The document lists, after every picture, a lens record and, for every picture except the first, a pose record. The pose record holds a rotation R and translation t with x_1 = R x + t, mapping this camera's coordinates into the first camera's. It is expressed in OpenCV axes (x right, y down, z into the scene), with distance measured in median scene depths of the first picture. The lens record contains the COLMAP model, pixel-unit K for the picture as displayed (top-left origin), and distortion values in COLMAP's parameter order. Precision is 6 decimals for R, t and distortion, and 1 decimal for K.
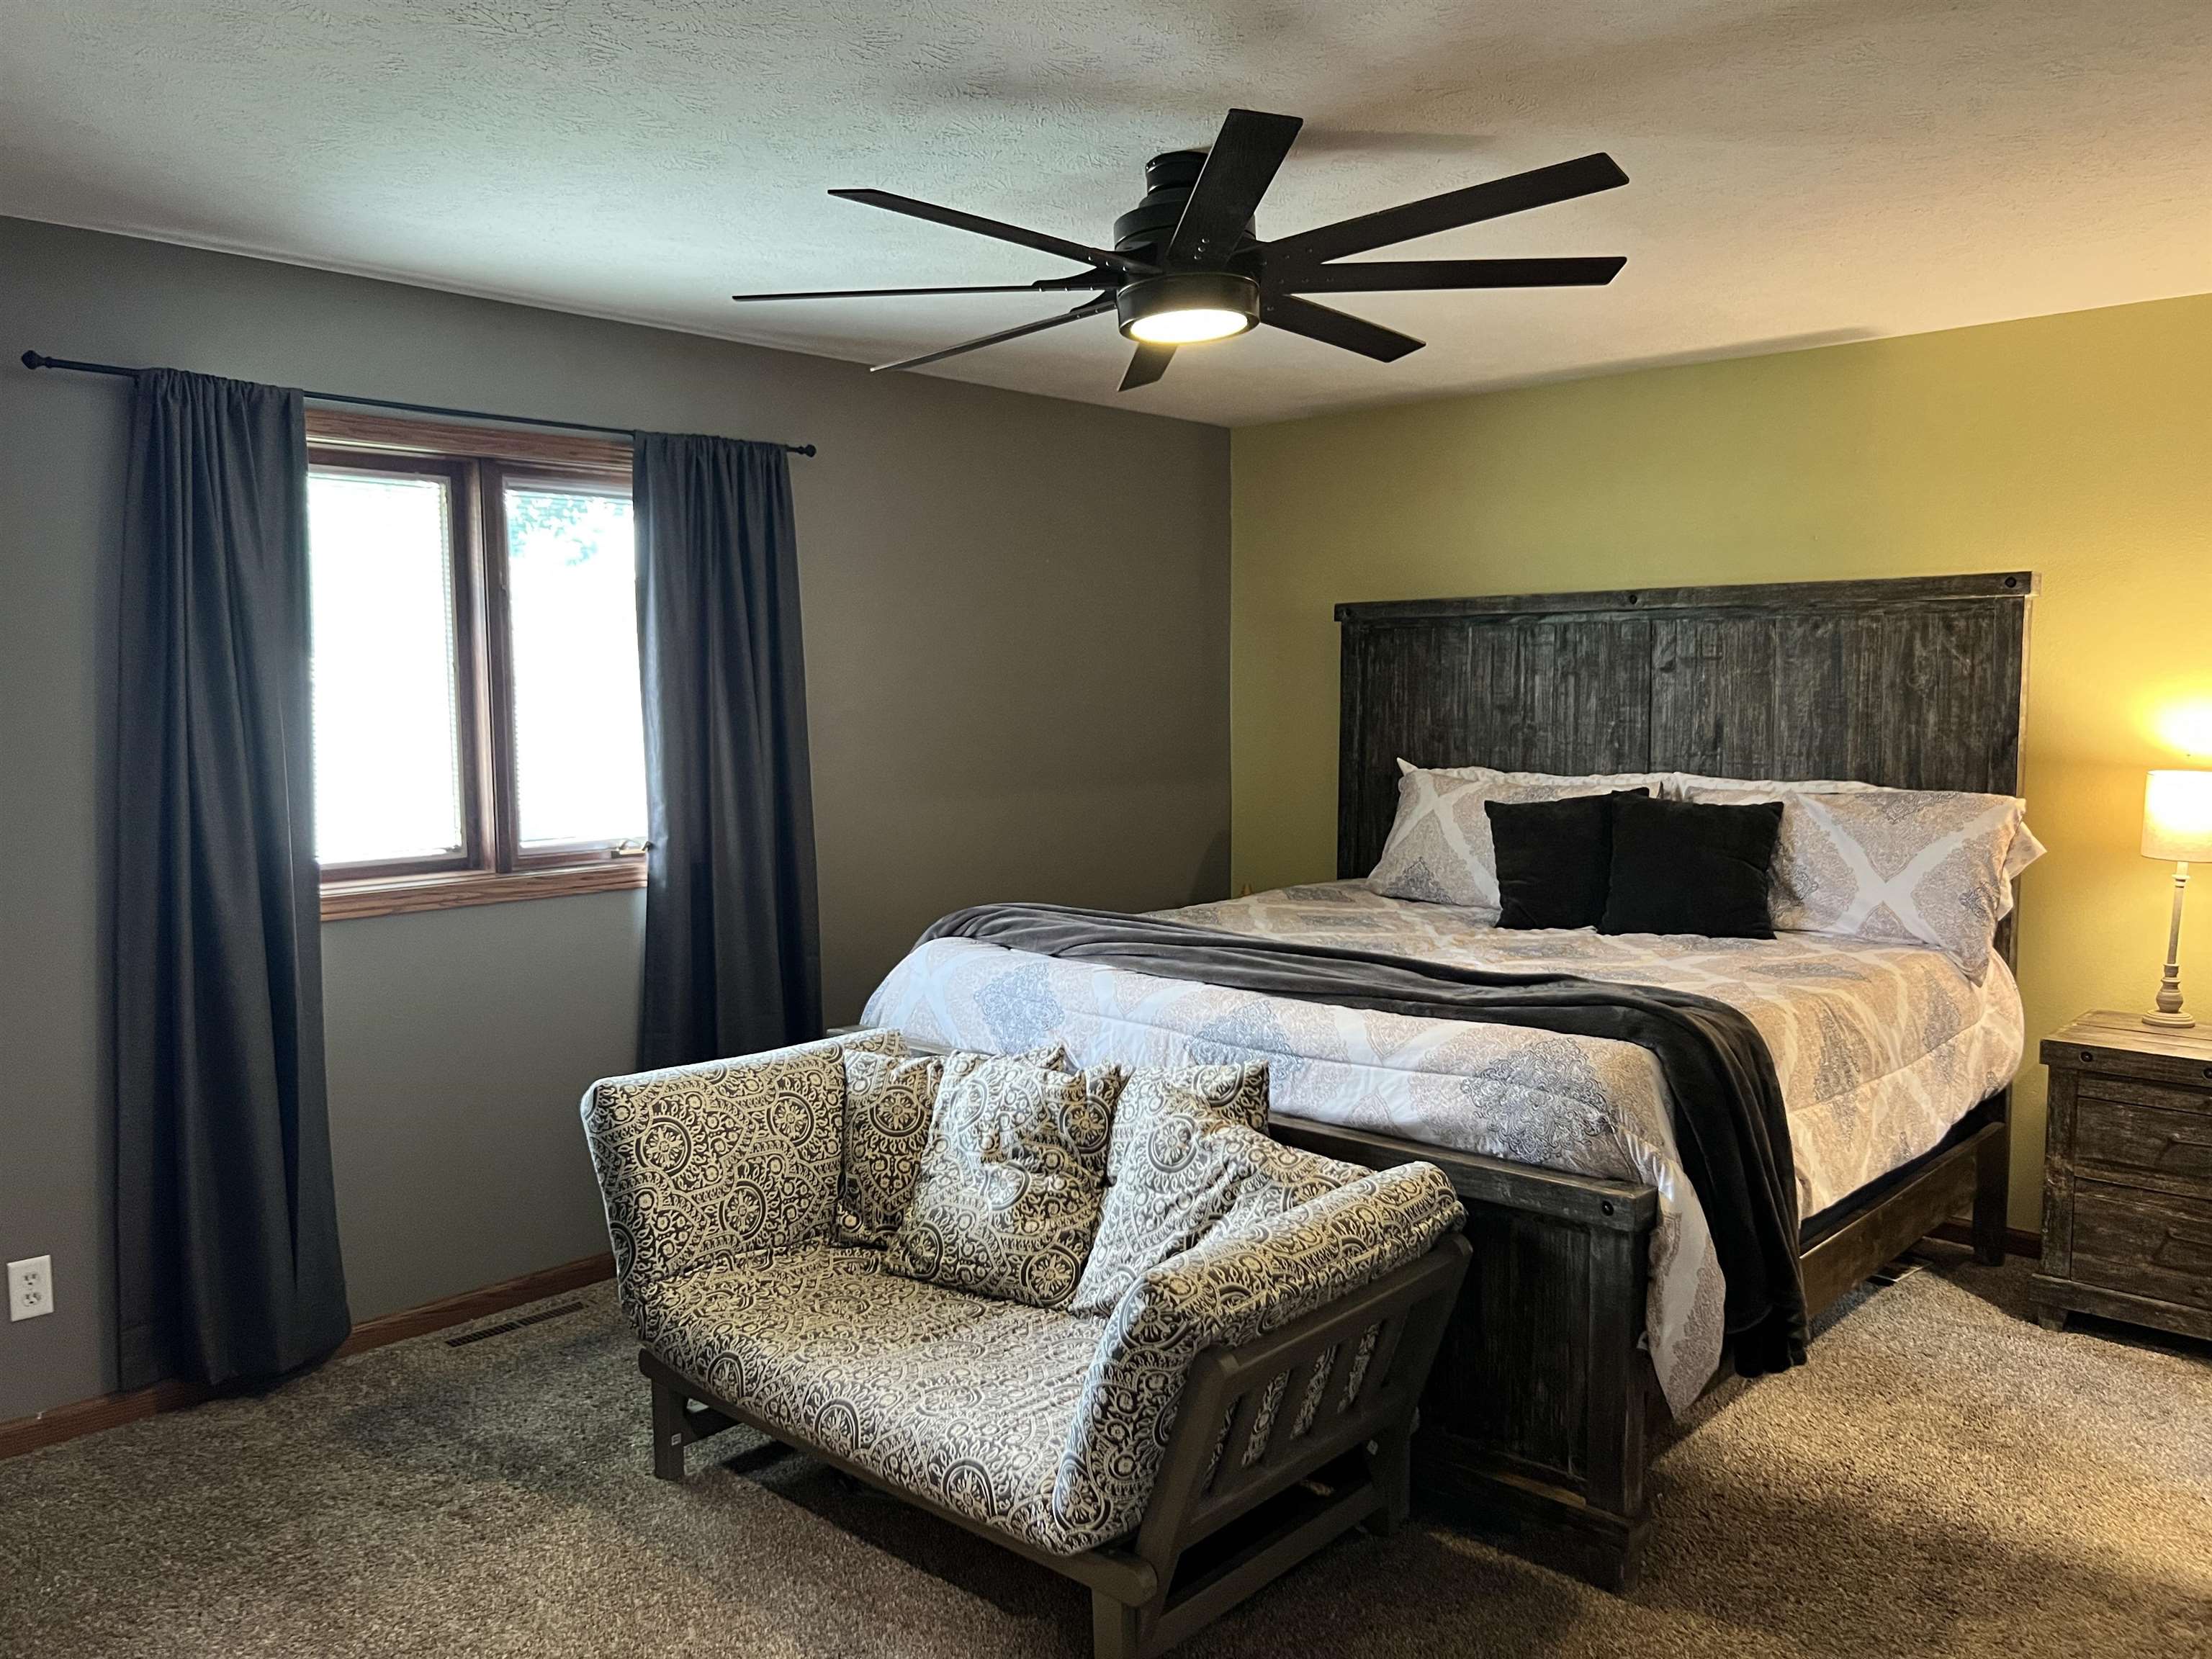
lens RADIAL K [[1673.4, 0, 1117.4], [0, 1673.4, 859.3], [0, 0, 1]] dist [0.137727, -0.218564]
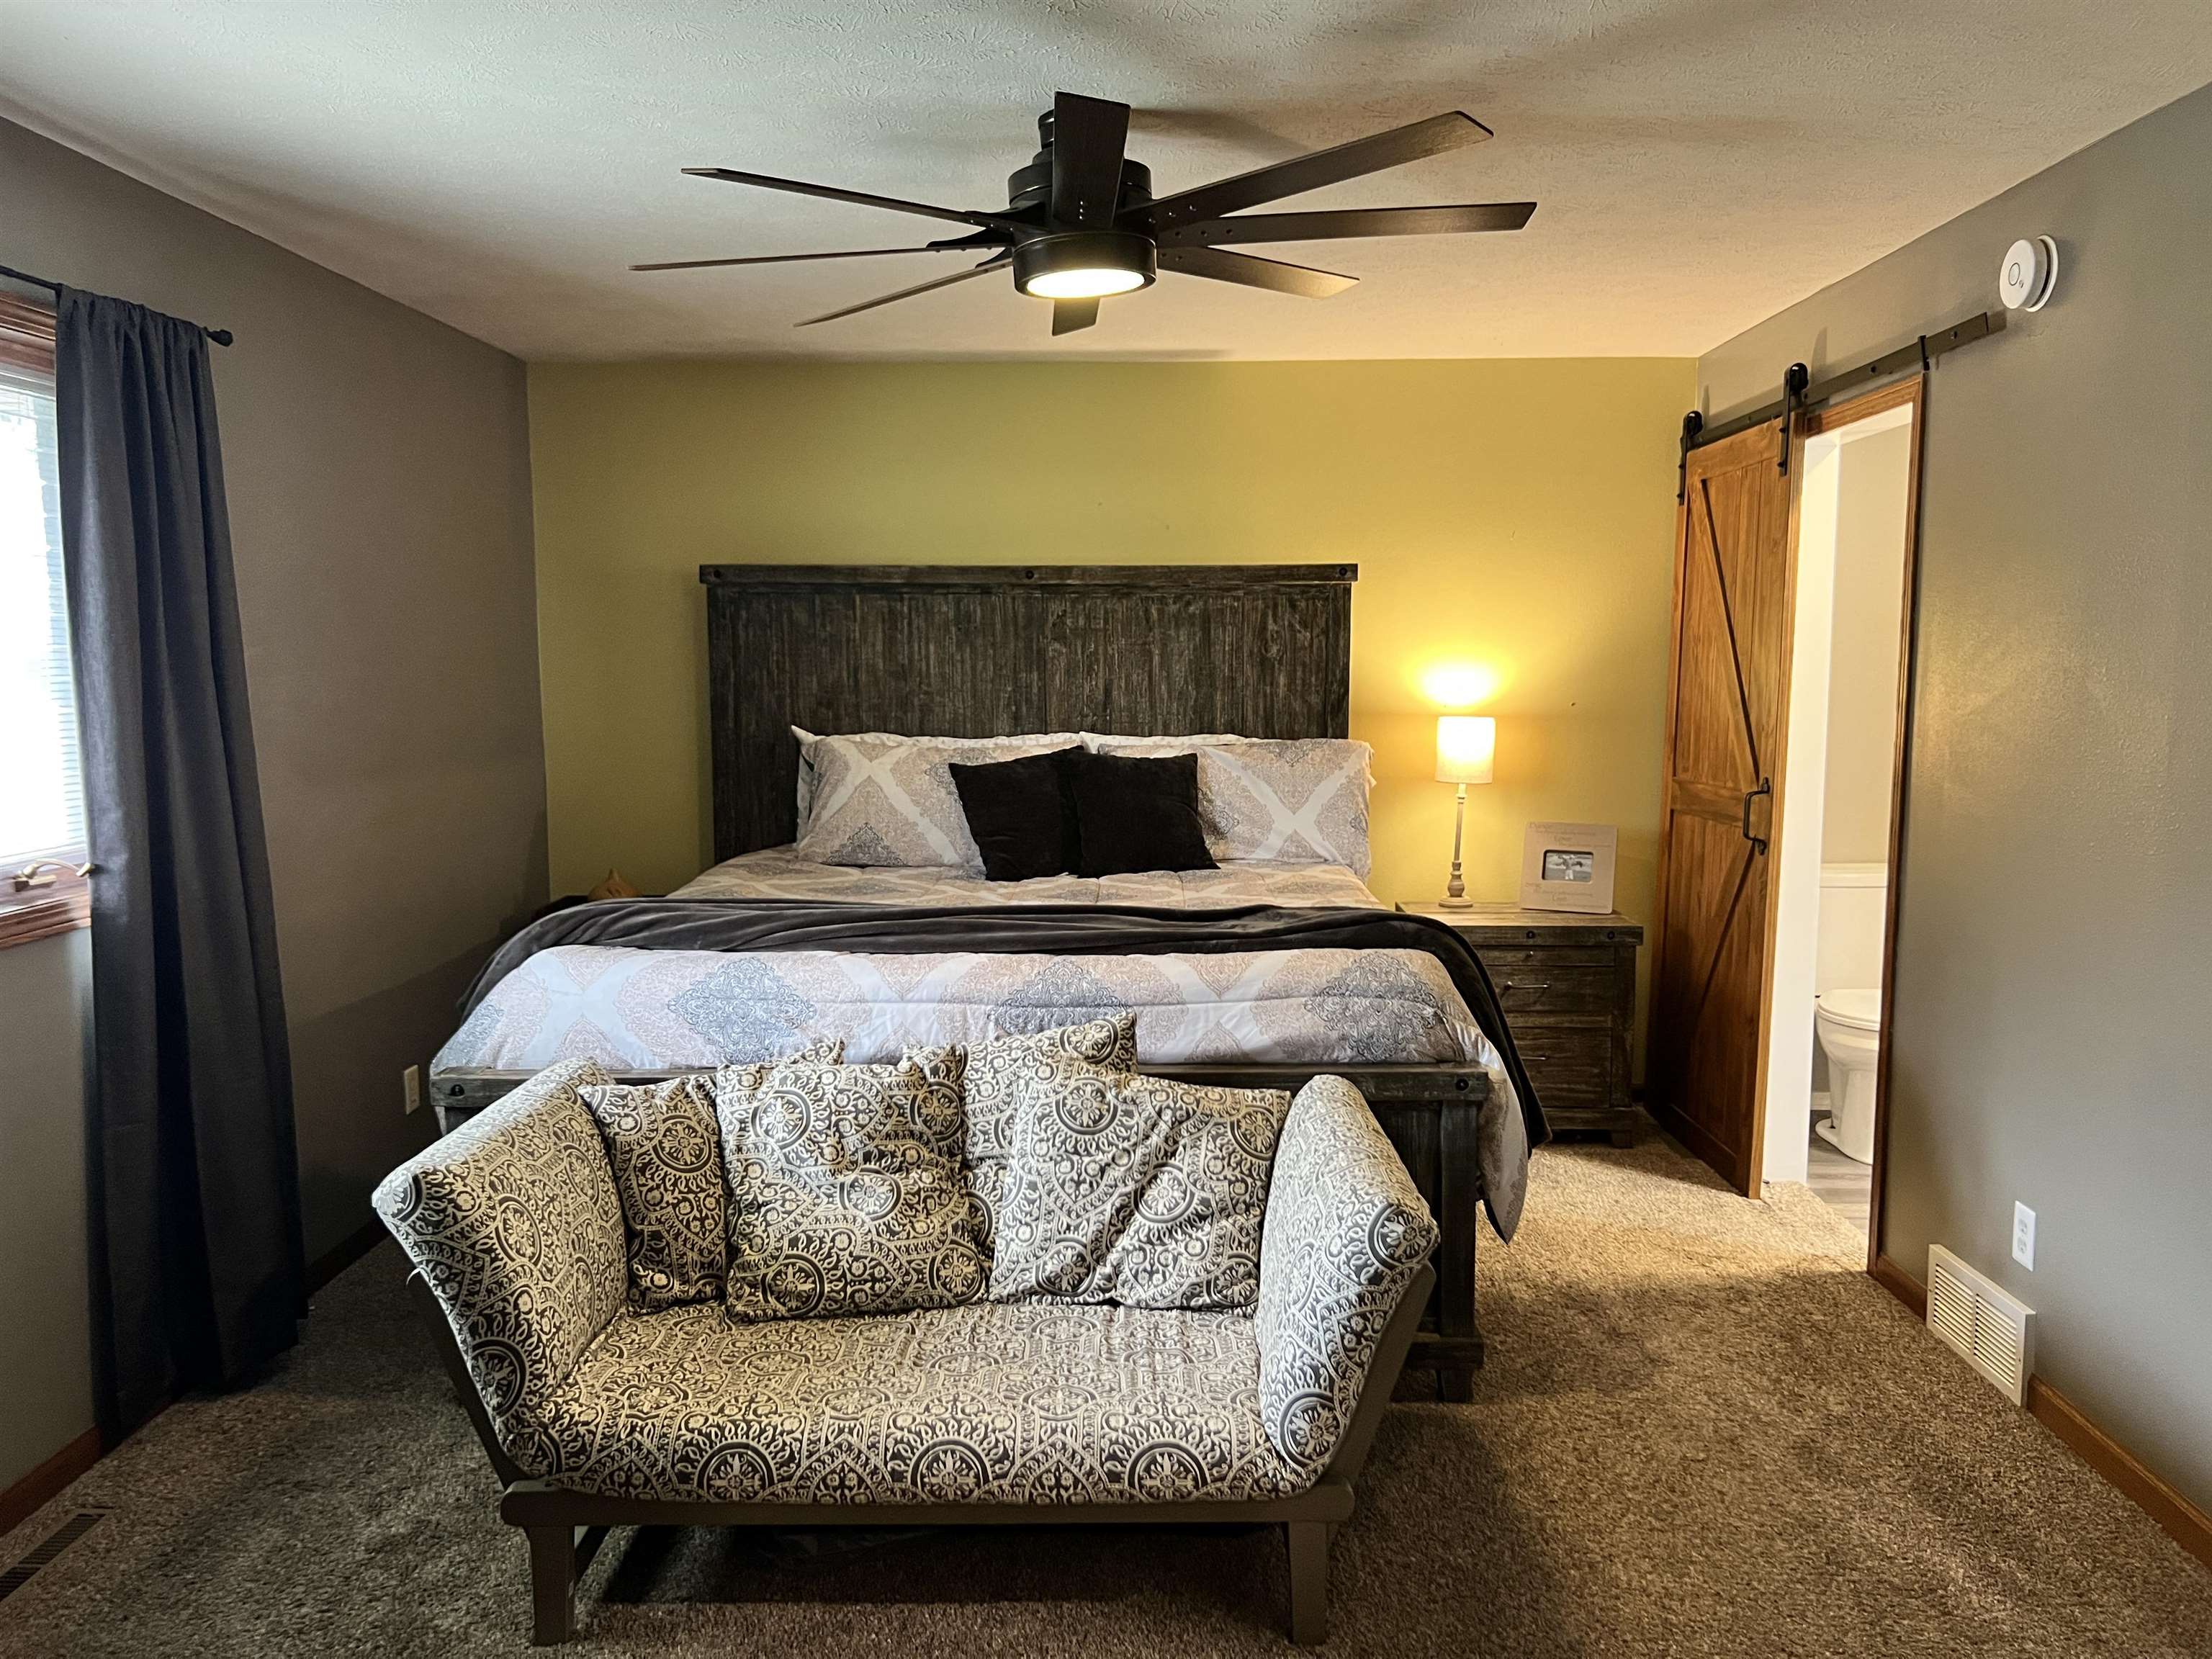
lens RADIAL K [[1673.4, 0, 1117.4], [0, 1673.4, 859.3], [0, 0, 1]] dist [0.137727, -0.218564]
pose [[0.750950, -0.078740, 0.655648, -0.483790], [0.068961, 0.996788, 0.040726, -0.013263], [-0.656749, 0.014631, 0.753967, 0.189422]]
